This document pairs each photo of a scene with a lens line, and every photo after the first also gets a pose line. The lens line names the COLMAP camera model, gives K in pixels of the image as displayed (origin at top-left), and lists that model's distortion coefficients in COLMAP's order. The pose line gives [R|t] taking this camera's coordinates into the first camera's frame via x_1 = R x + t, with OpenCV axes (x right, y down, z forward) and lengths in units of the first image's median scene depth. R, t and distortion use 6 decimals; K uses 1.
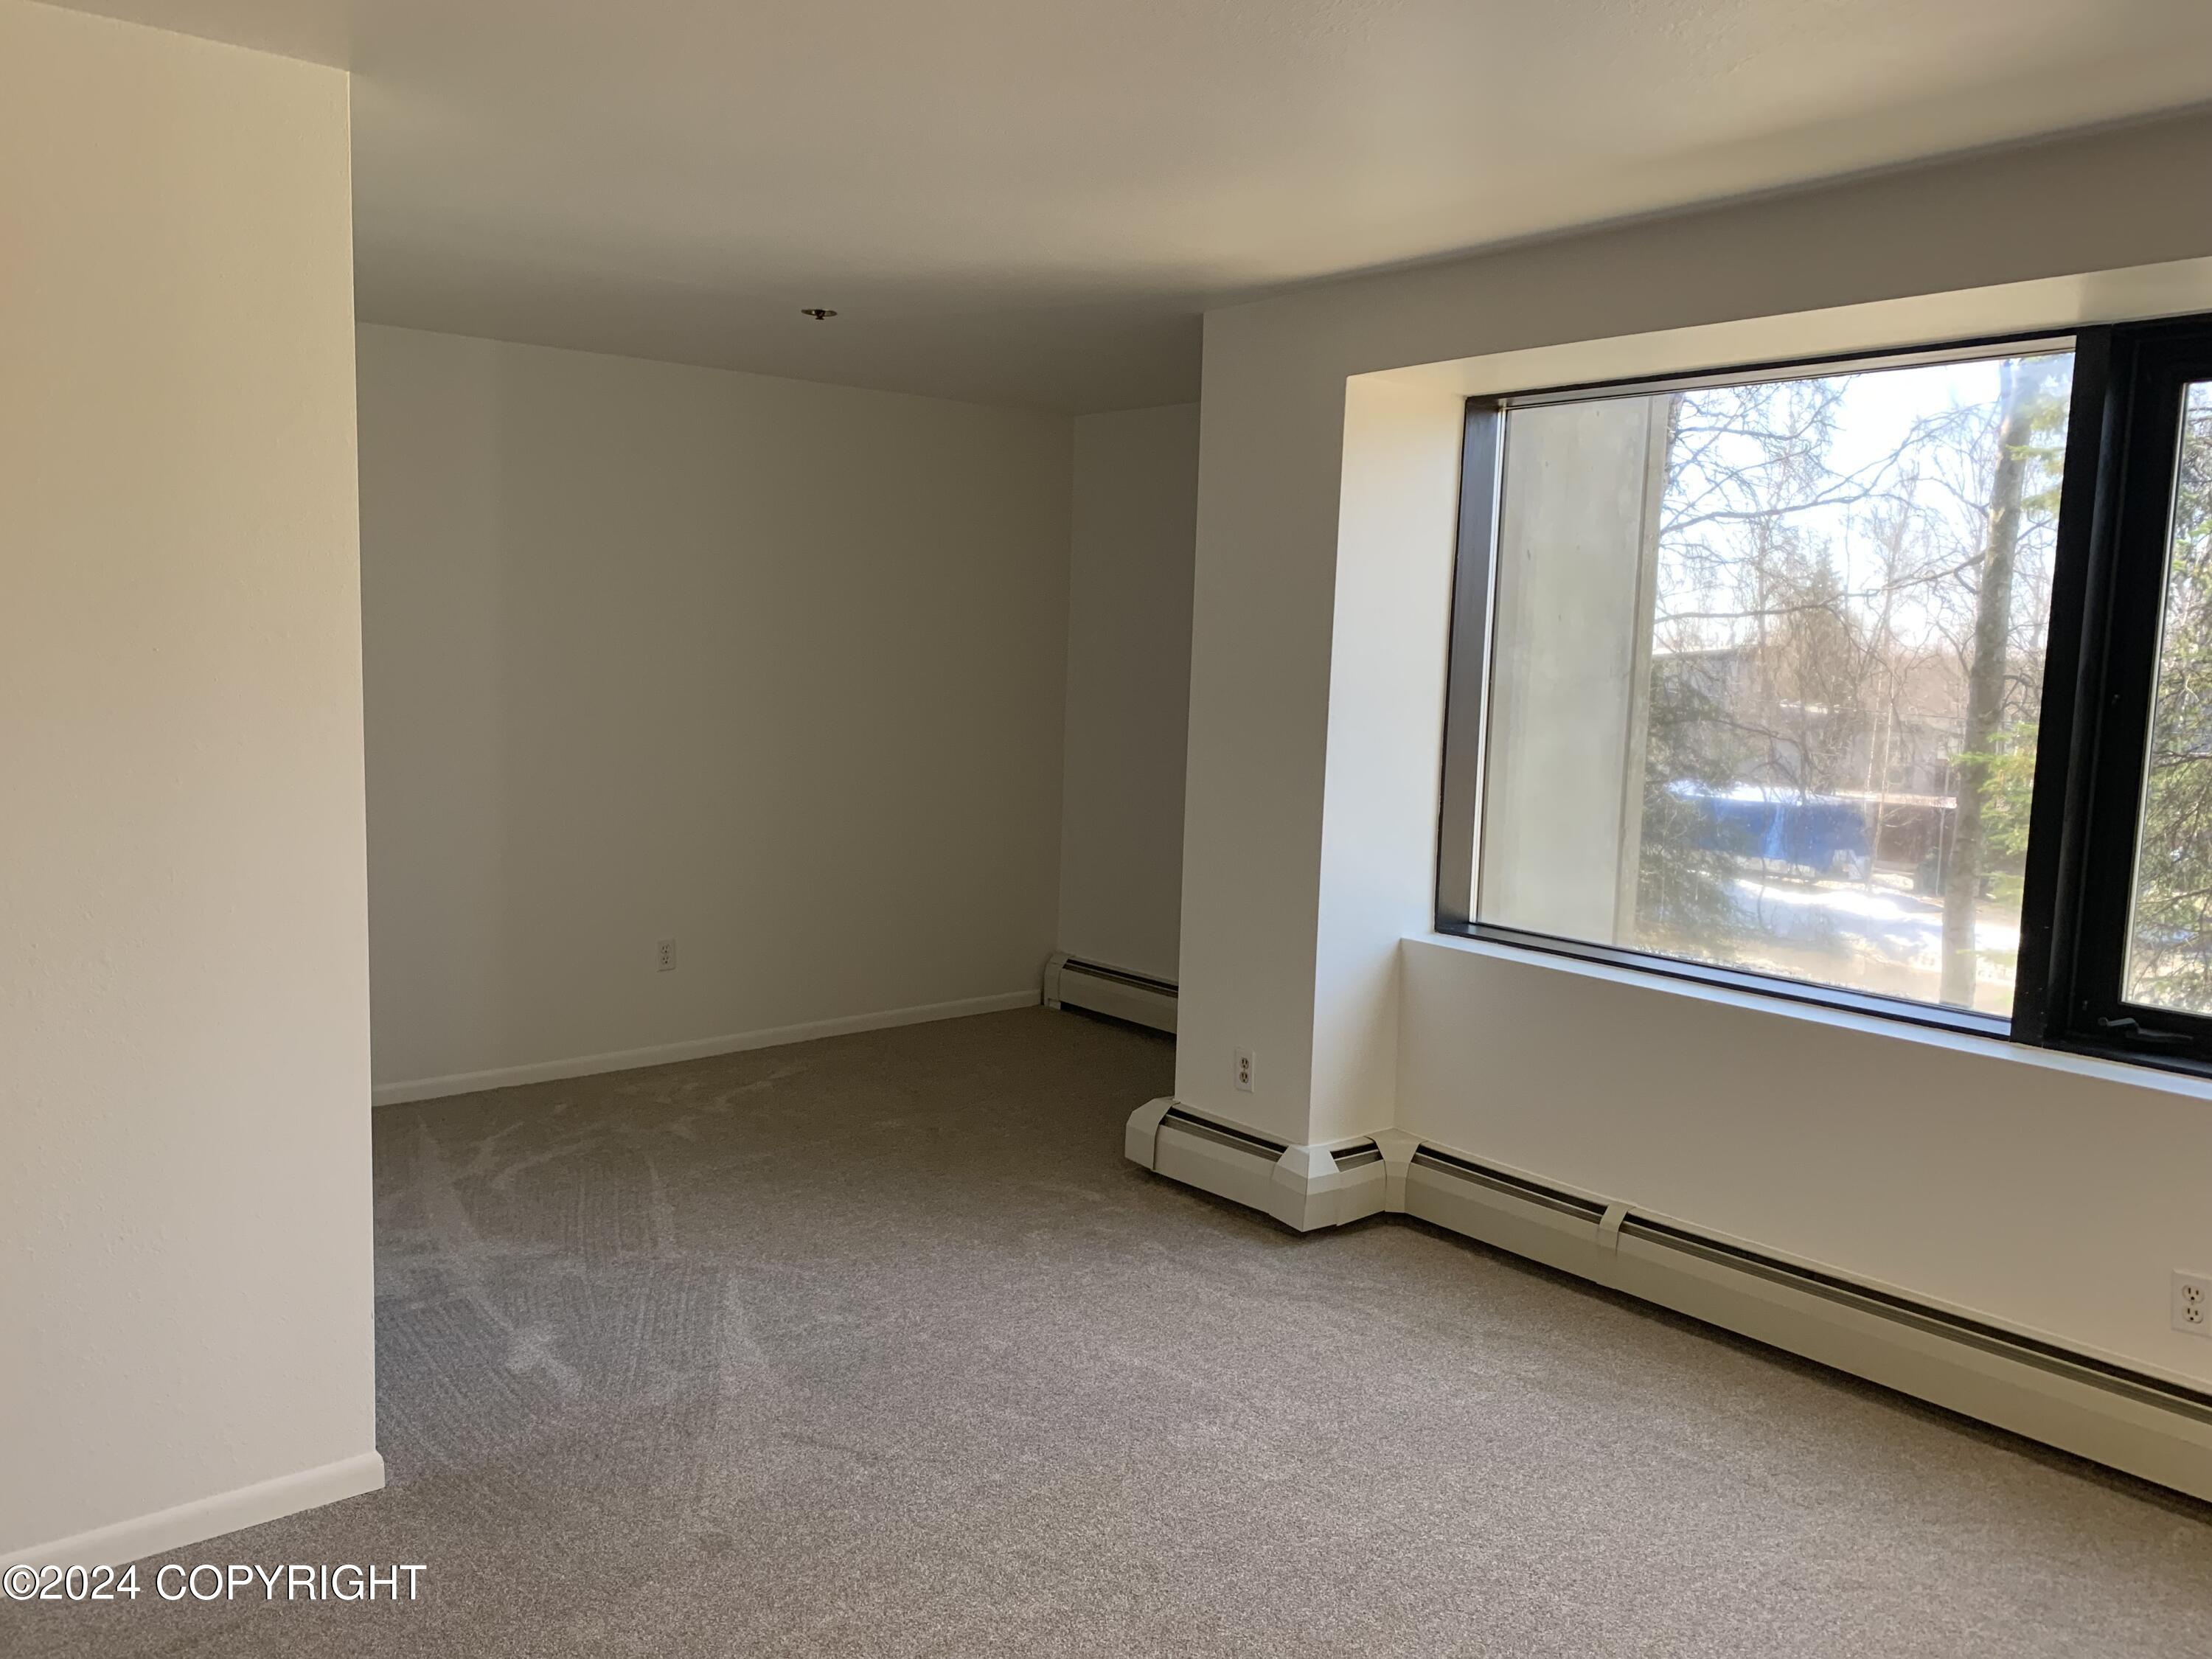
lens RADIAL K [[1682.2, 0, 1119.4], [0, 1682.2, 826.6], [0, 0, 1]] dist [0.037280, -0.056208]
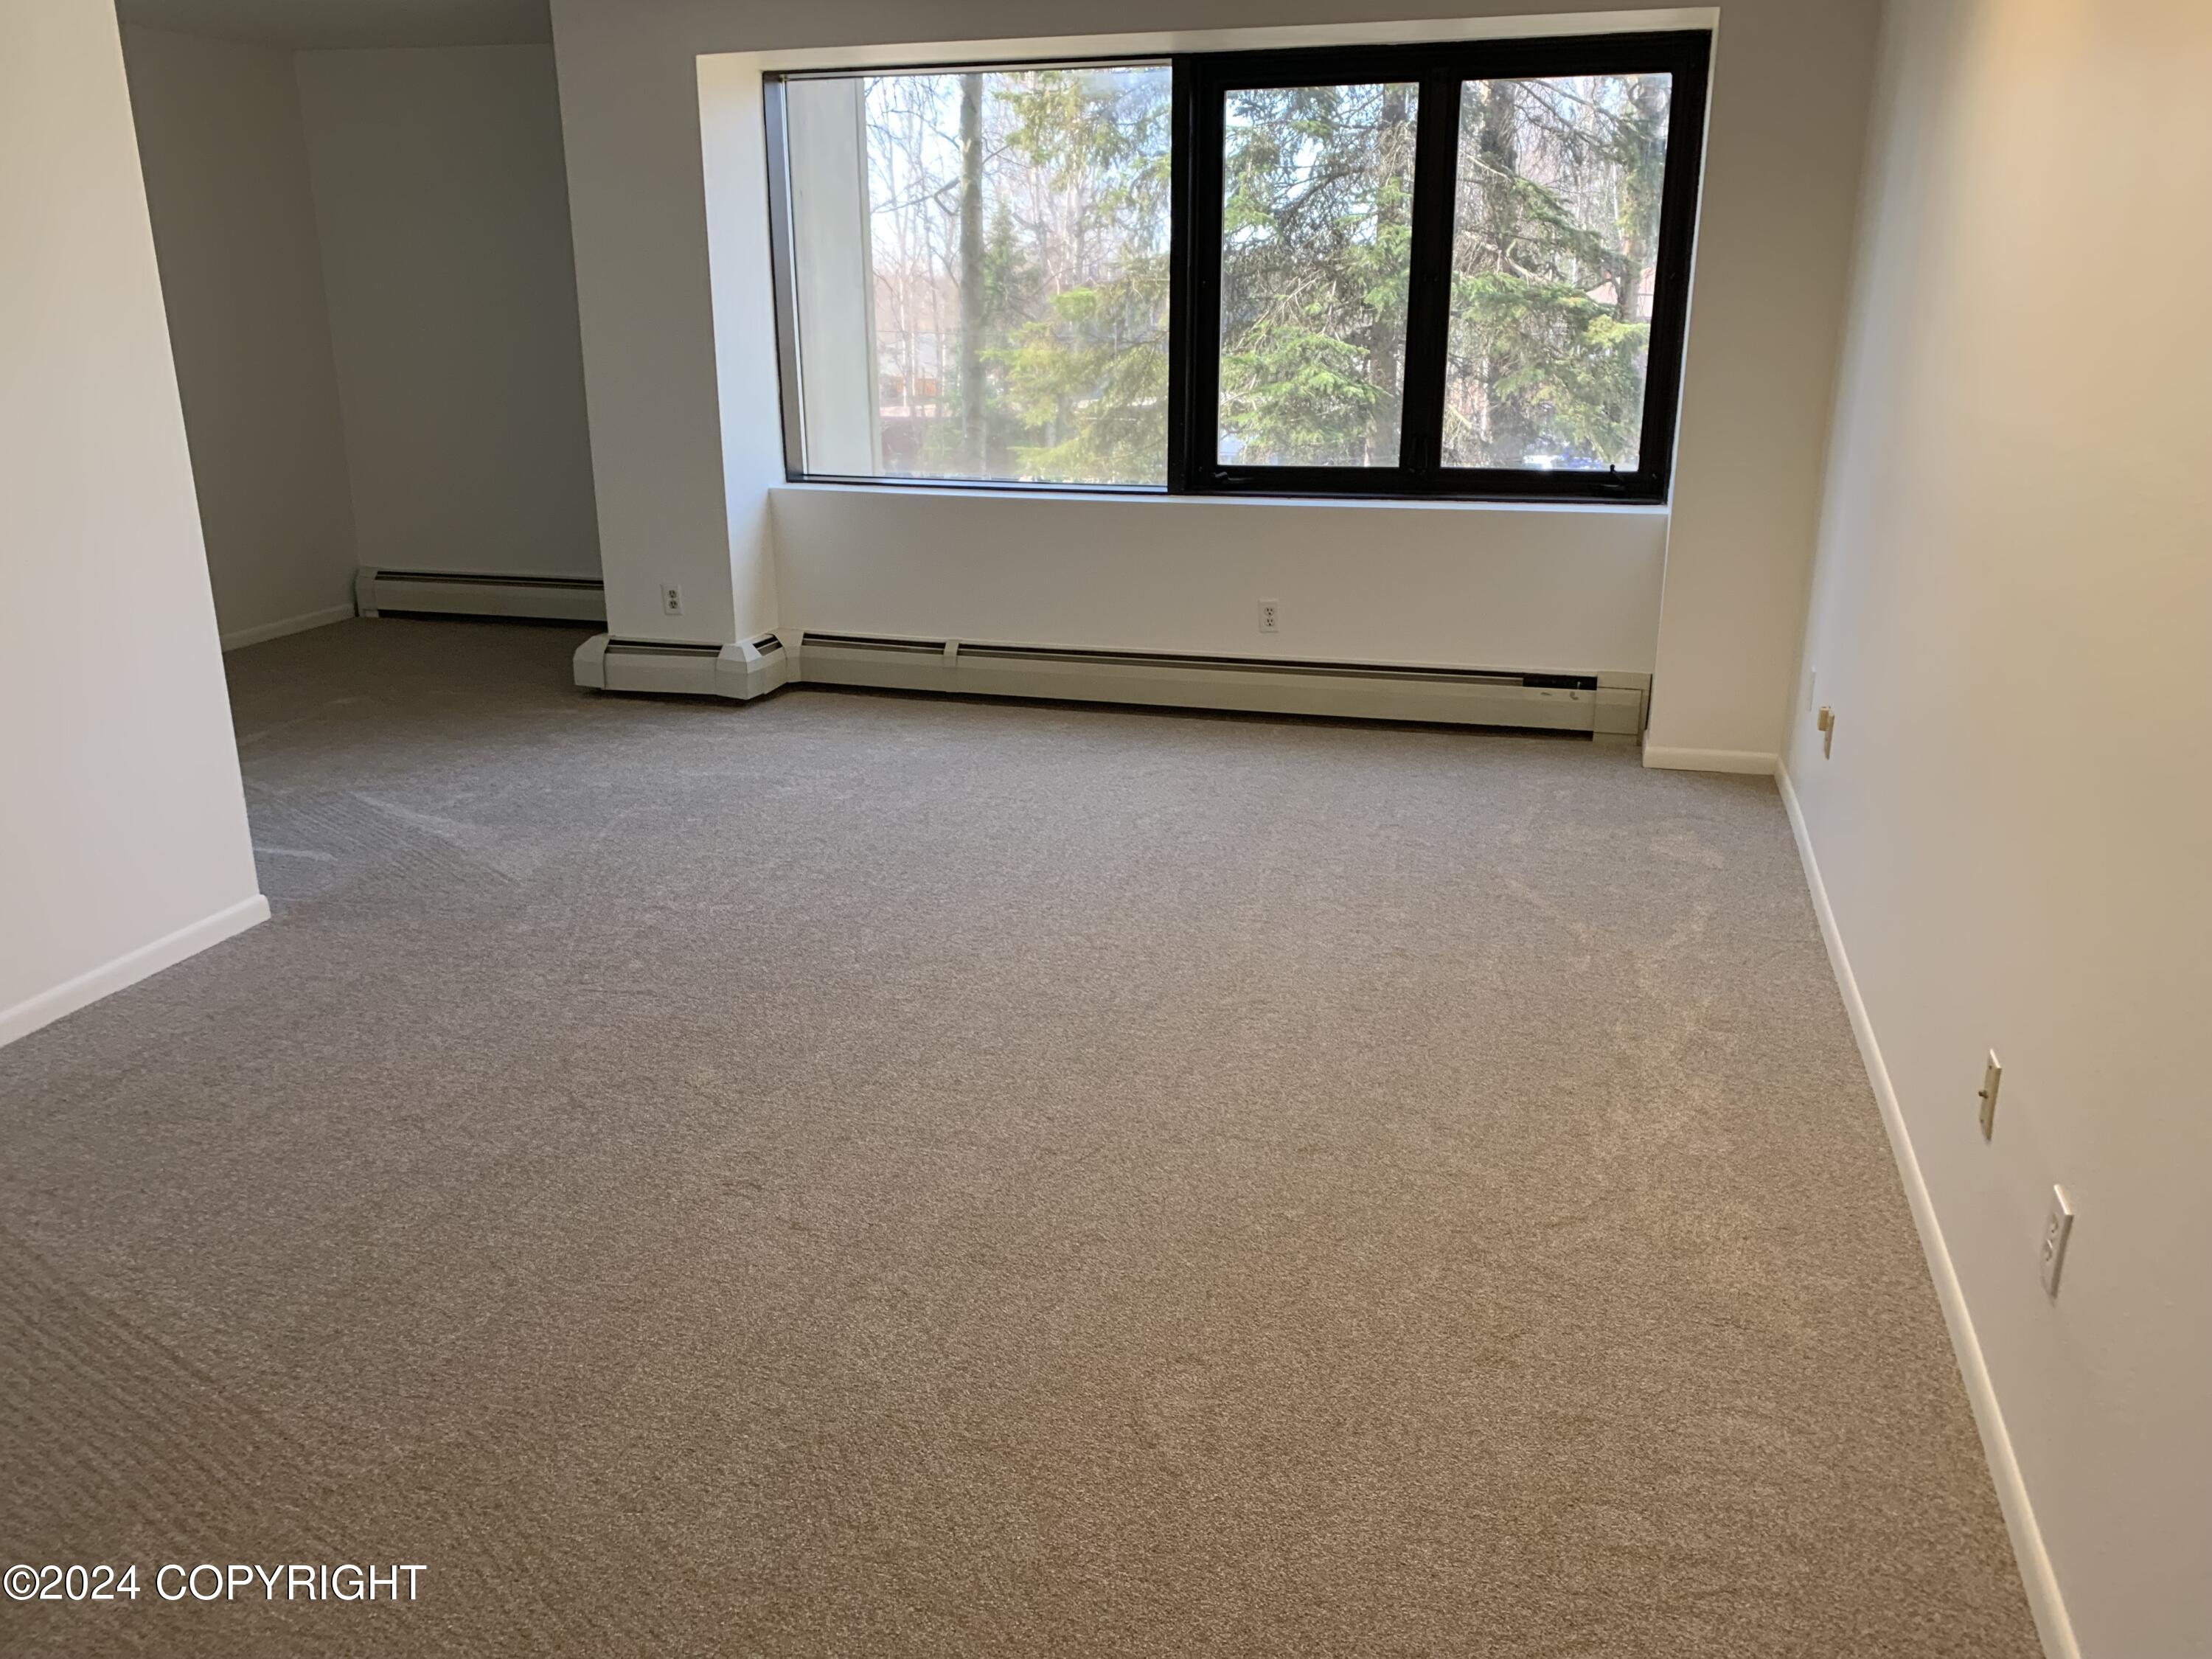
lens RADIAL K [[1682.2, 0, 1097.3], [0, 1682.2, 831.0], [0, 0, 1]] dist [0.037280, -0.056208]
pose [[0.833851, -0.199400, 0.514715, -0.394104], [0.086626, 0.968191, 0.234739, 0.037675], [-0.545150, -0.151149, 0.824600, -0.351024]]
